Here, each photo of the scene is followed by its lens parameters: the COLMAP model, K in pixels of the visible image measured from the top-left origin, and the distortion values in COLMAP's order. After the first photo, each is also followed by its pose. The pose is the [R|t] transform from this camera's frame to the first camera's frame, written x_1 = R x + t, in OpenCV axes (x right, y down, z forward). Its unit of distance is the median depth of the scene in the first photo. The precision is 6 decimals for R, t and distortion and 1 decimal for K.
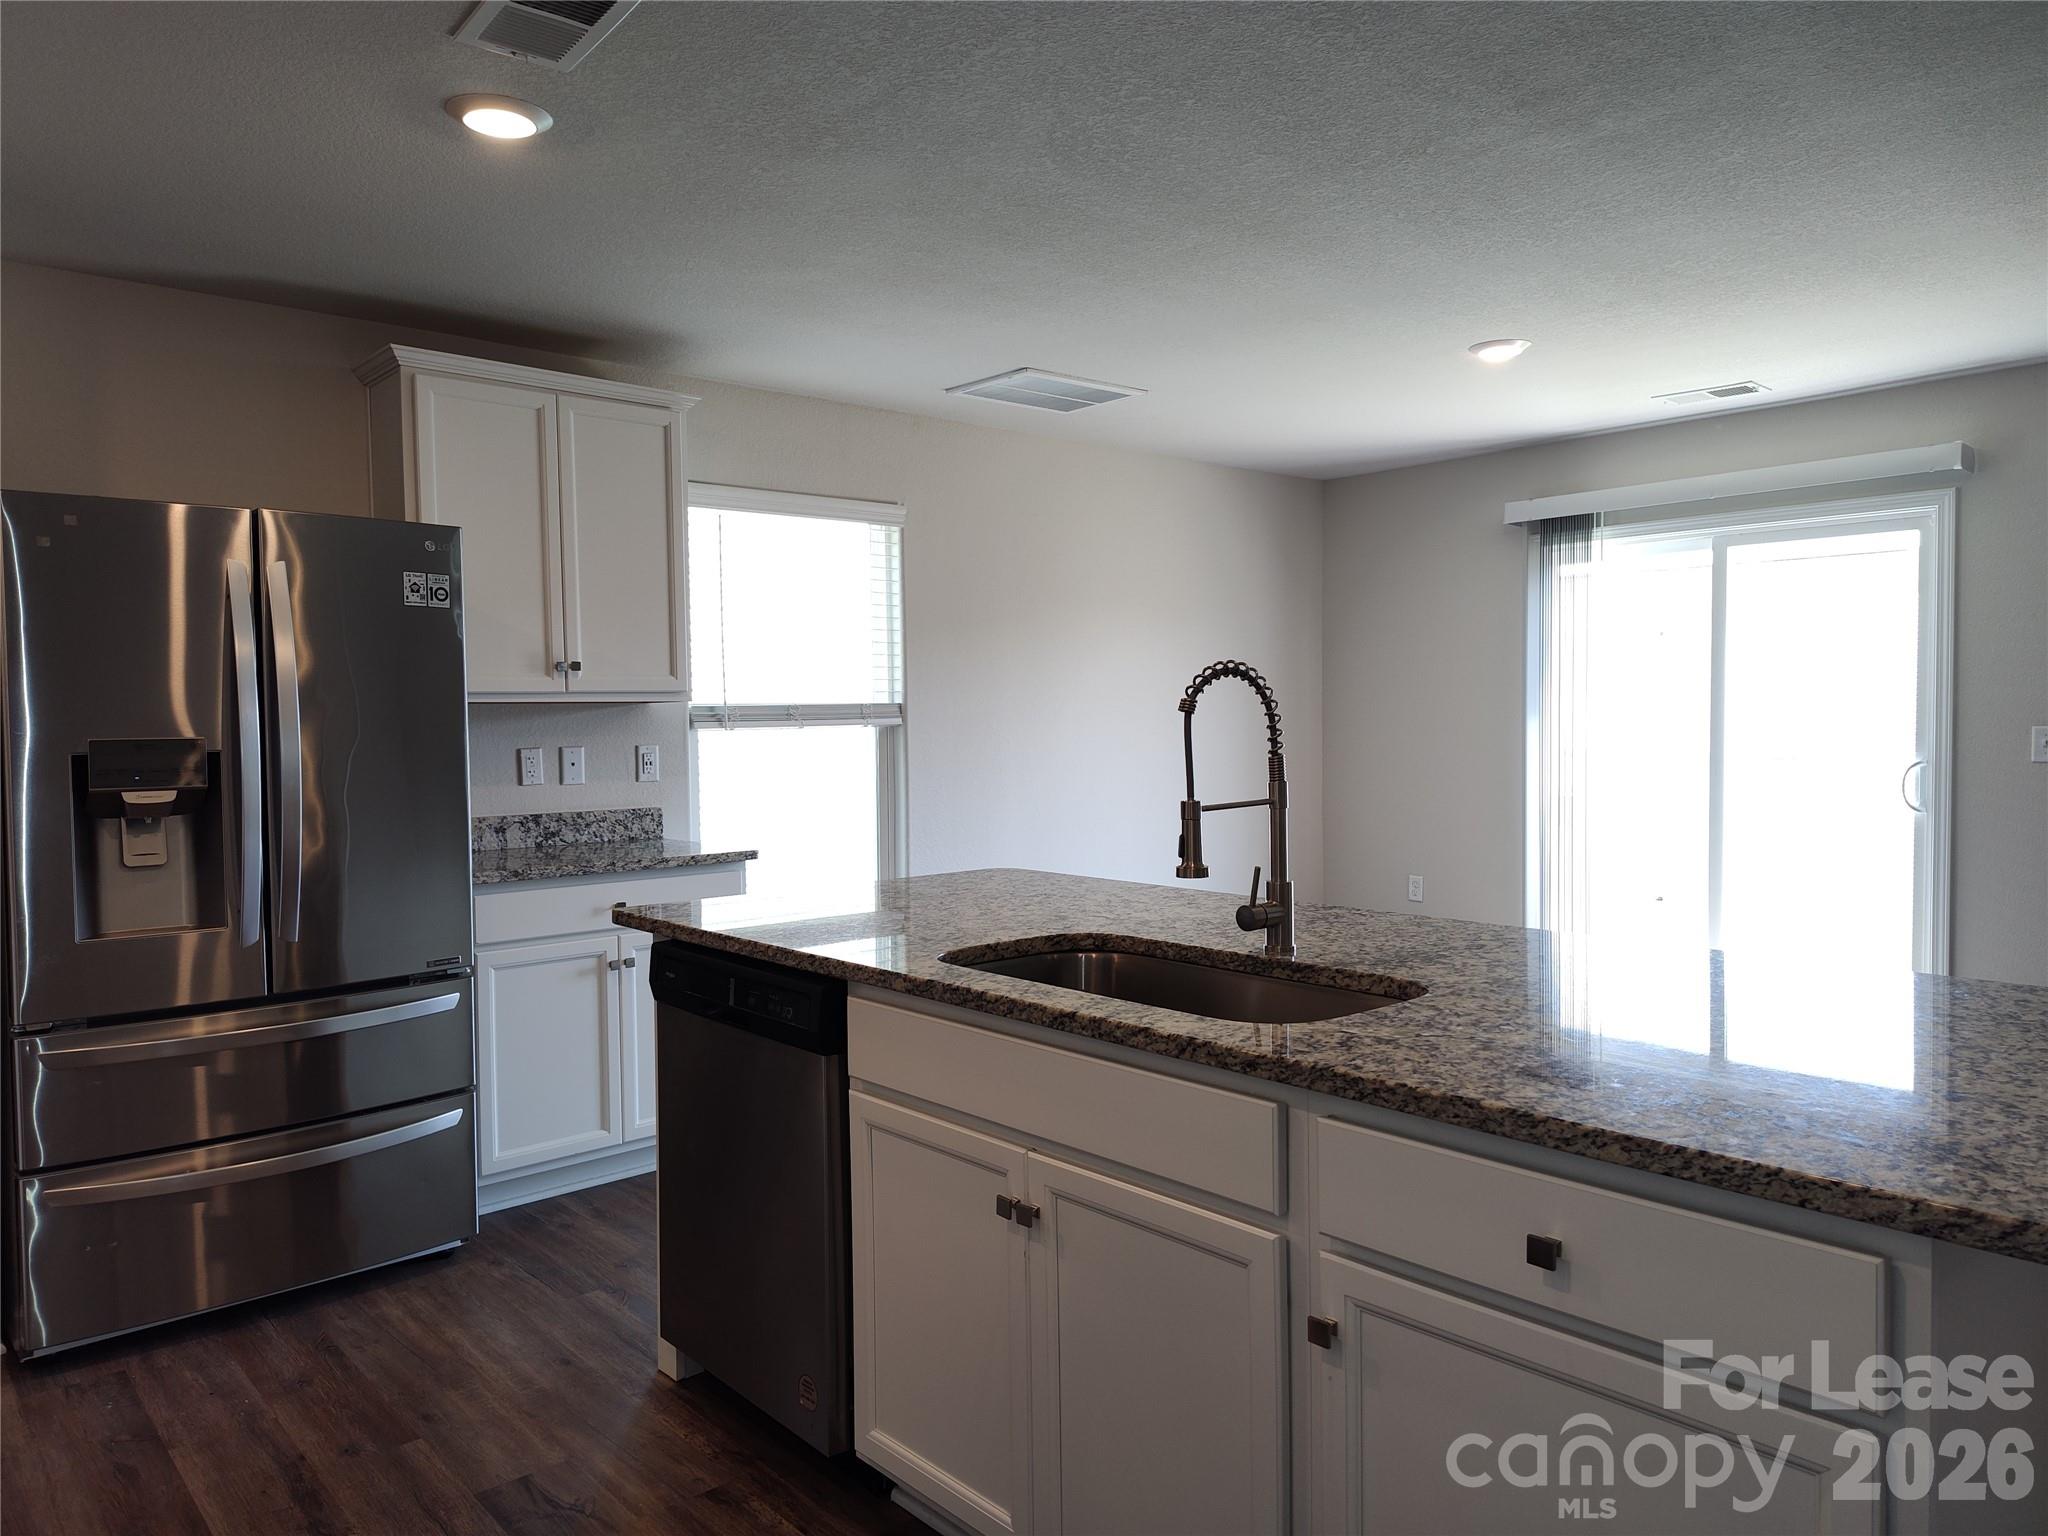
lens RADIAL K [[1399.5, 0, 1024.0], [0, 1399.5, 768.0], [0, 0, 1]] dist [0.008543, 0.002221]
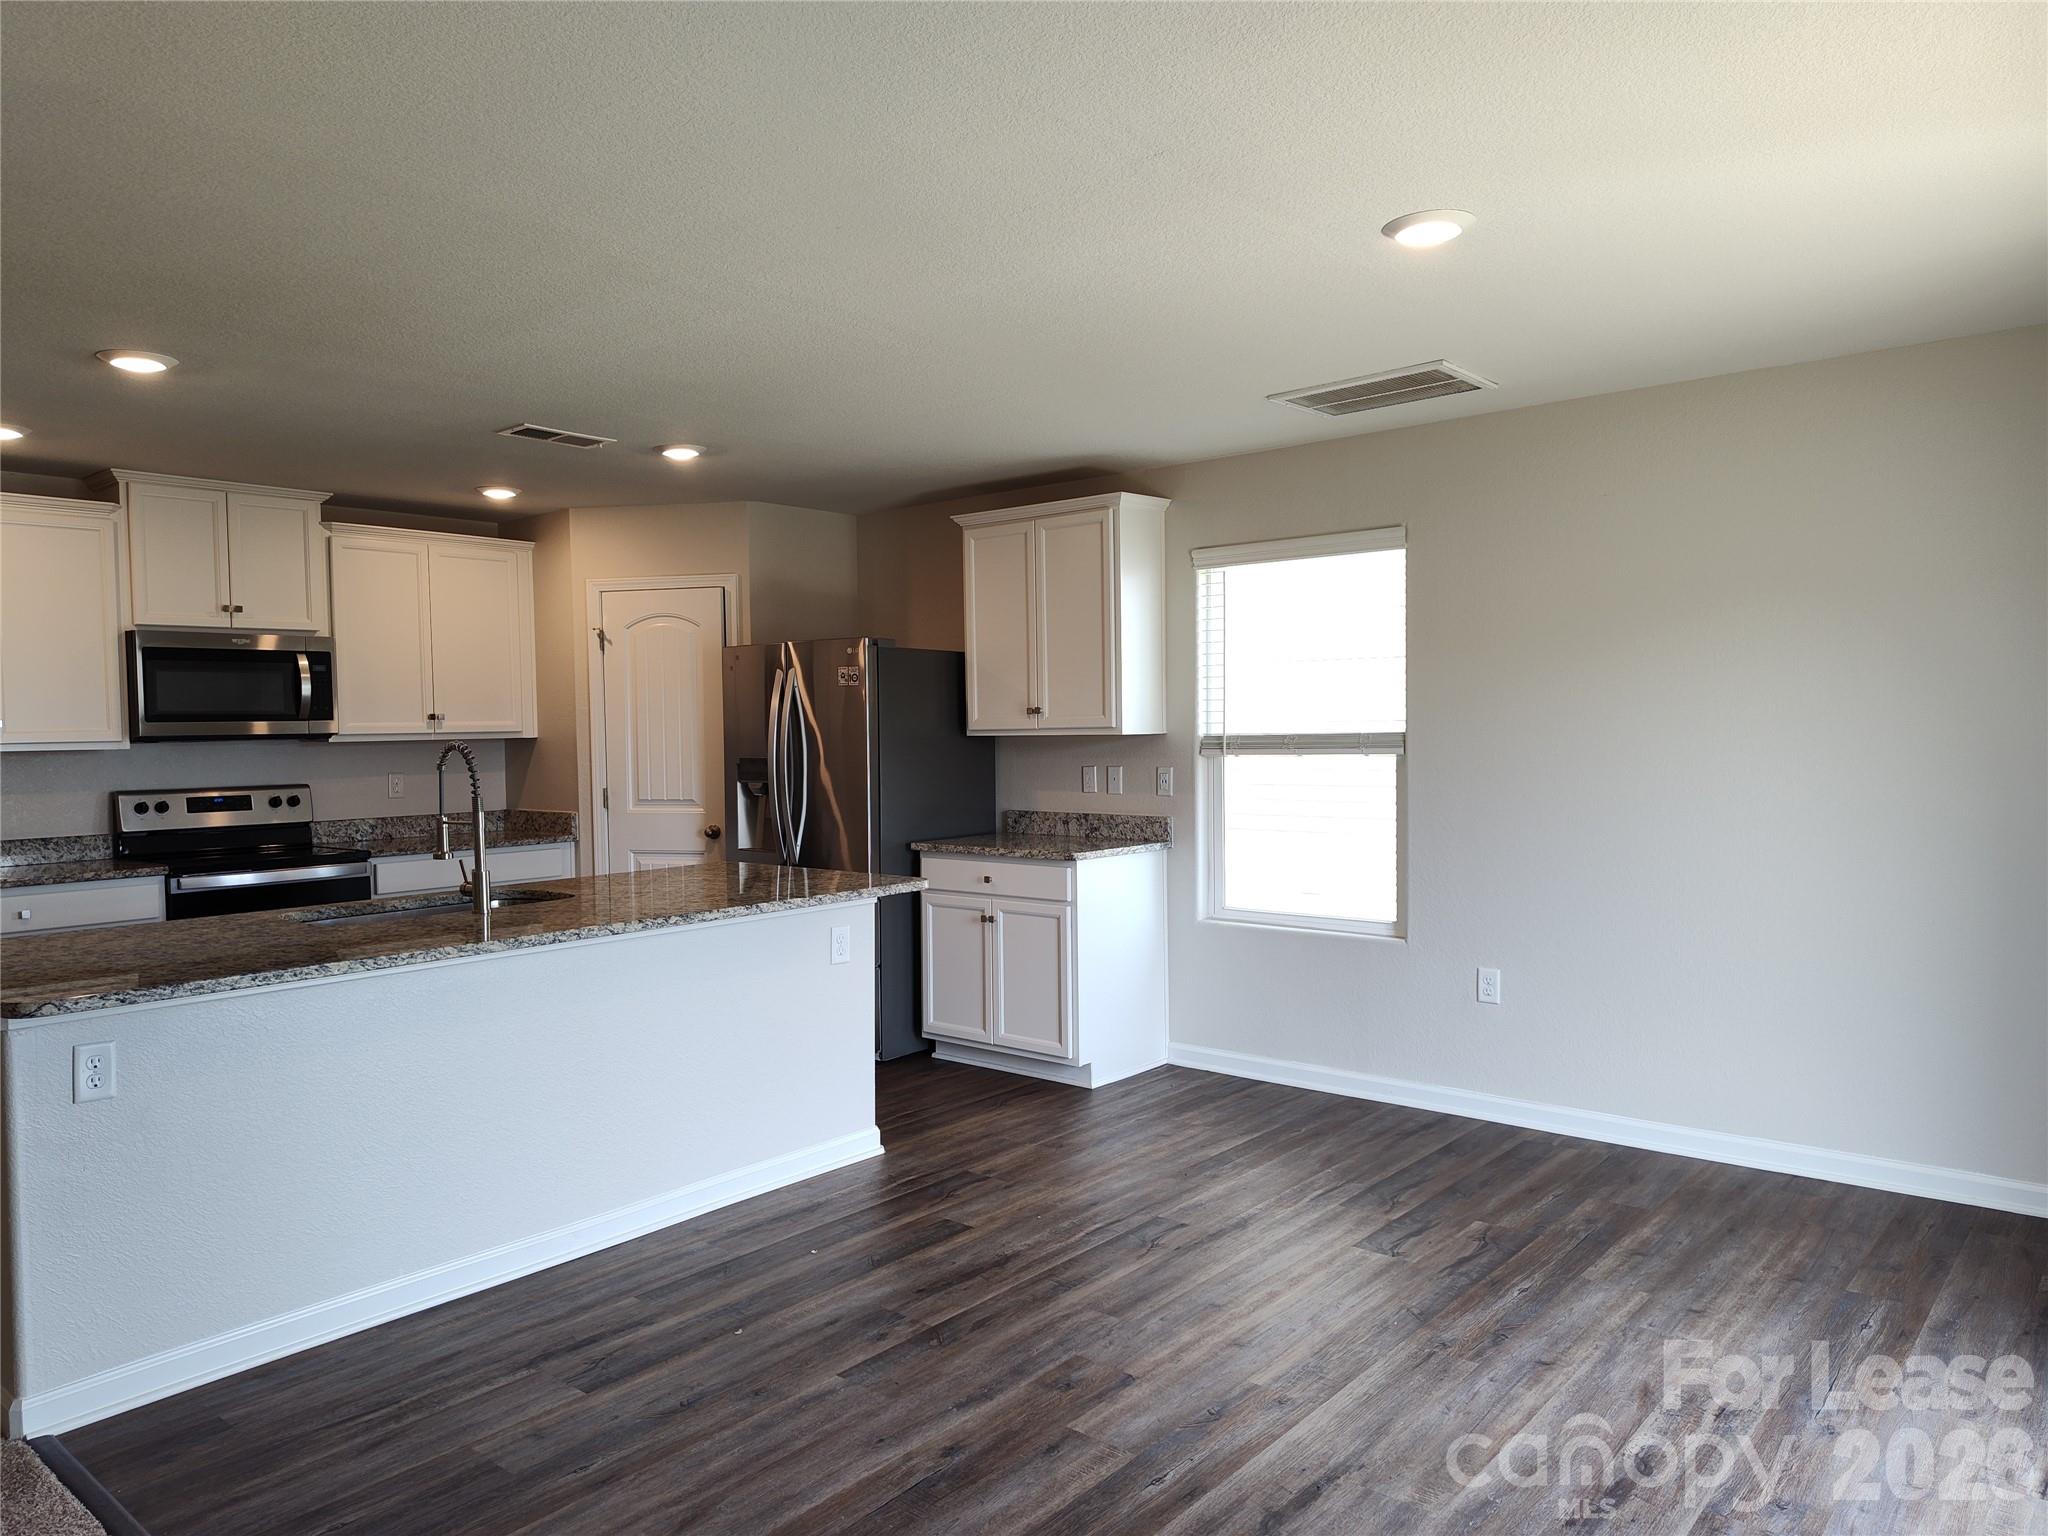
lens RADIAL K [[1397.0, 0, 1024.0], [0, 1397.0, 768.0], [0, 0, 1]] dist [0.007203, -0.001392]
pose [[0.130916, 0.044535, -0.990393, 1.032211], [-0.023213, 0.998854, 0.041847, -0.069878], [0.991122, 0.017512, 0.131800, 0.765282]]
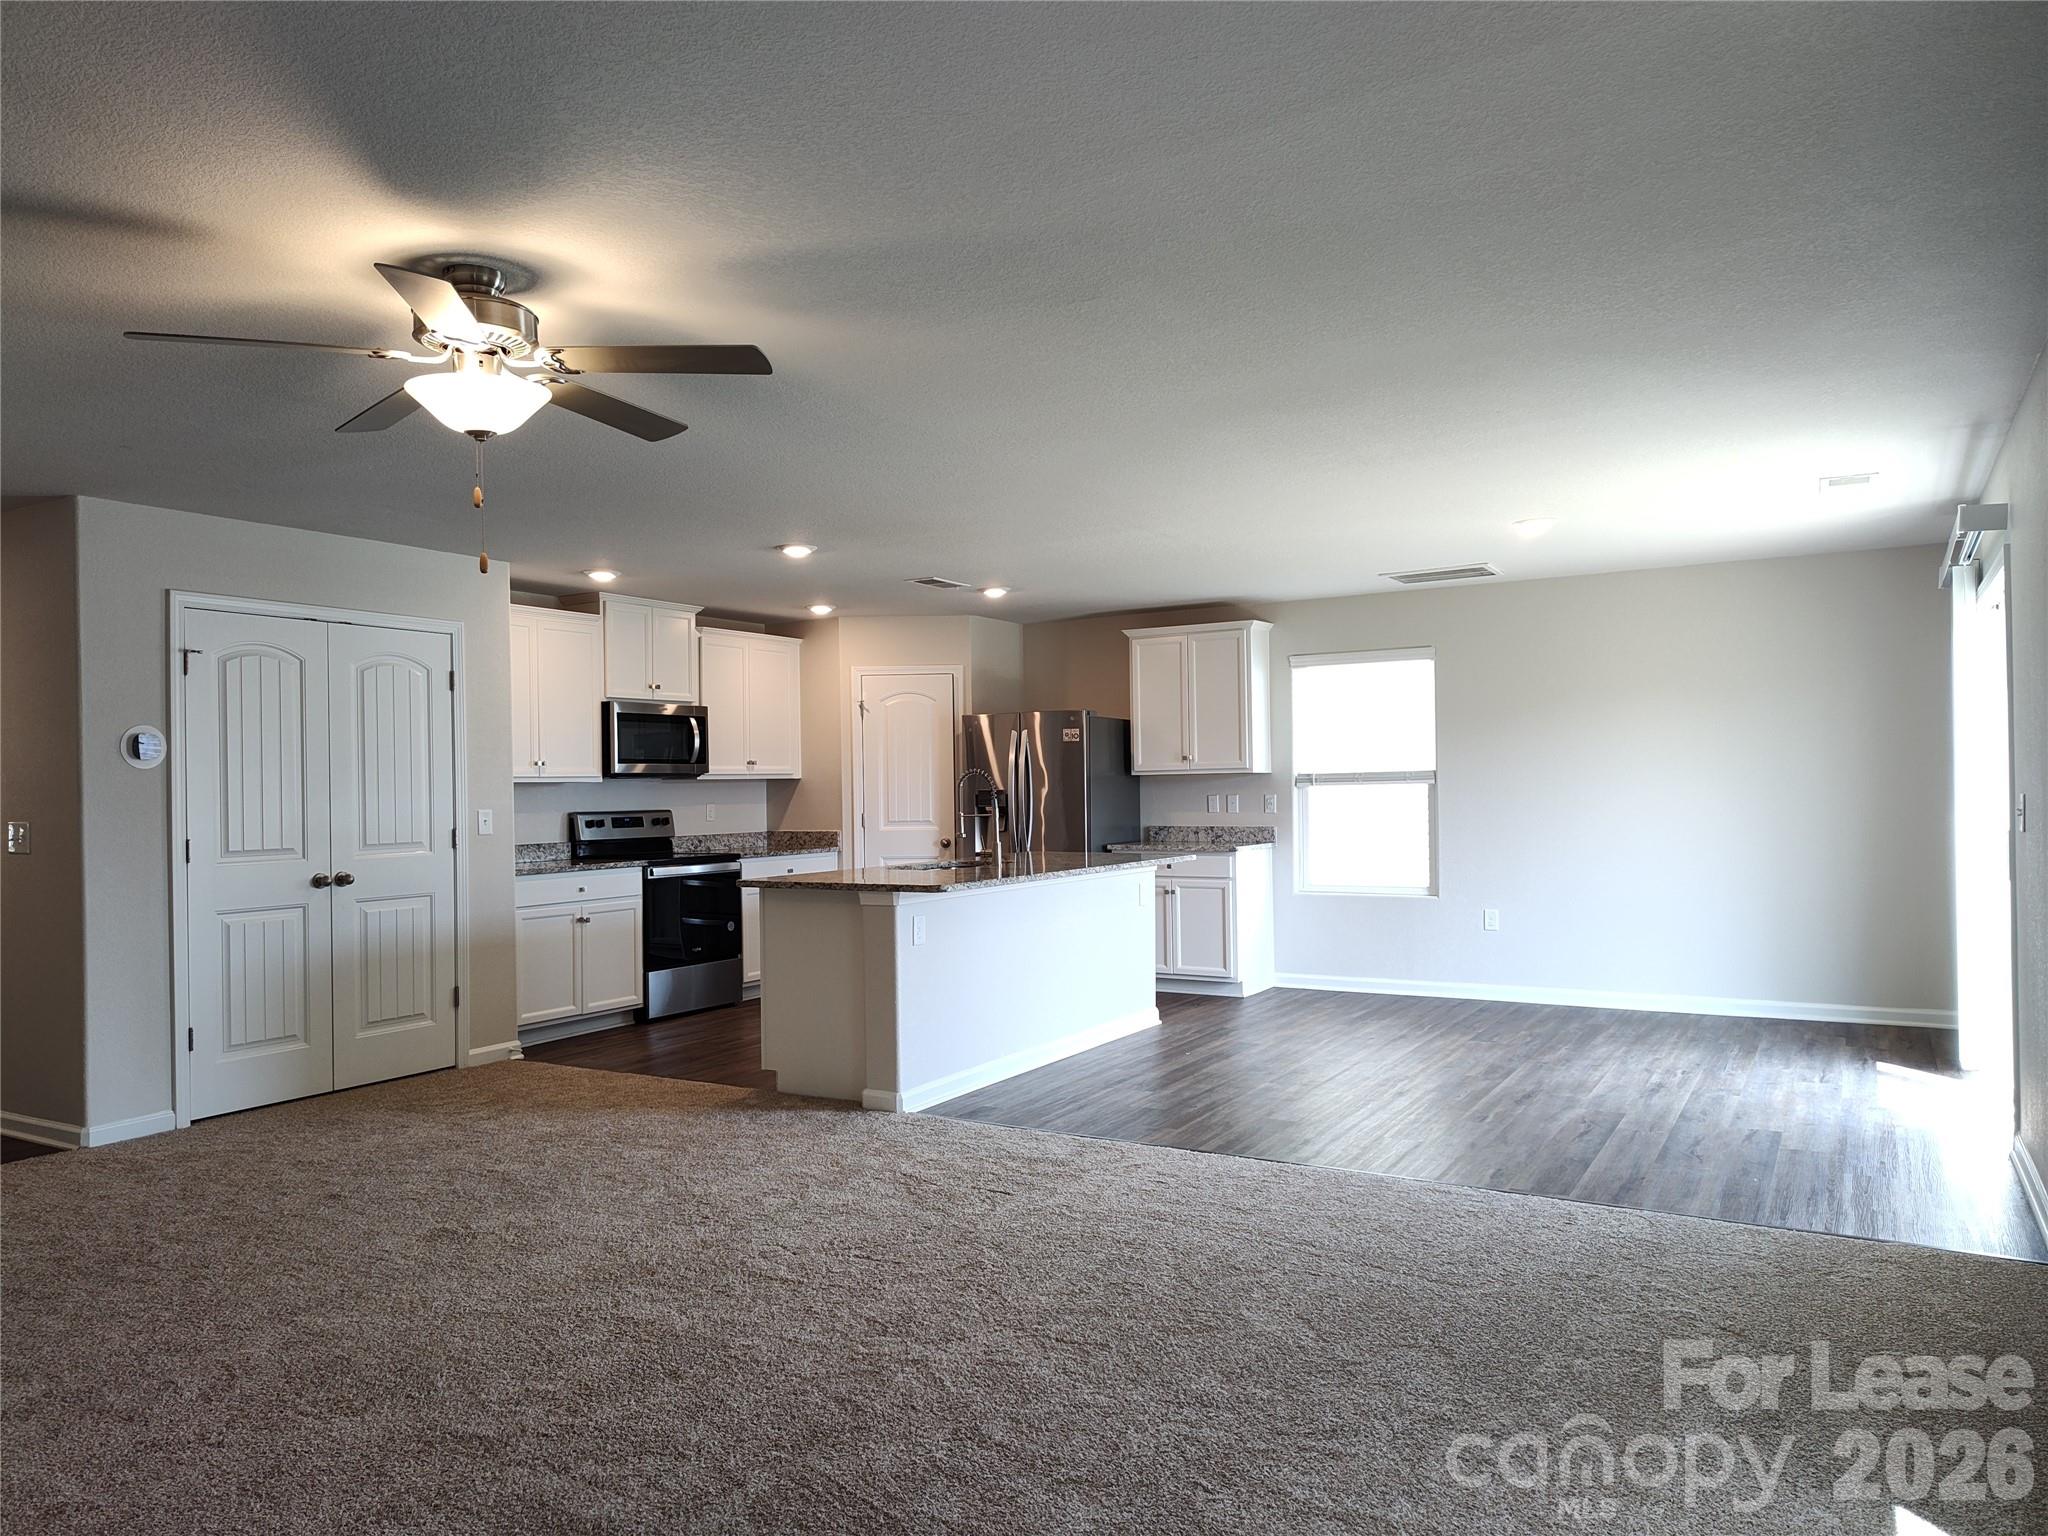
lens RADIAL K [[1397.0, 0, 1024.0], [0, 1397.0, 768.0], [0, 0, 1]] dist [0.007203, -0.001392]
pose [[0.292650, -0.003151, -0.956214, 1.609123], [-0.023222, 0.999676, -0.010402, -0.026716], [0.955937, 0.025250, 0.292482, 0.110462]]
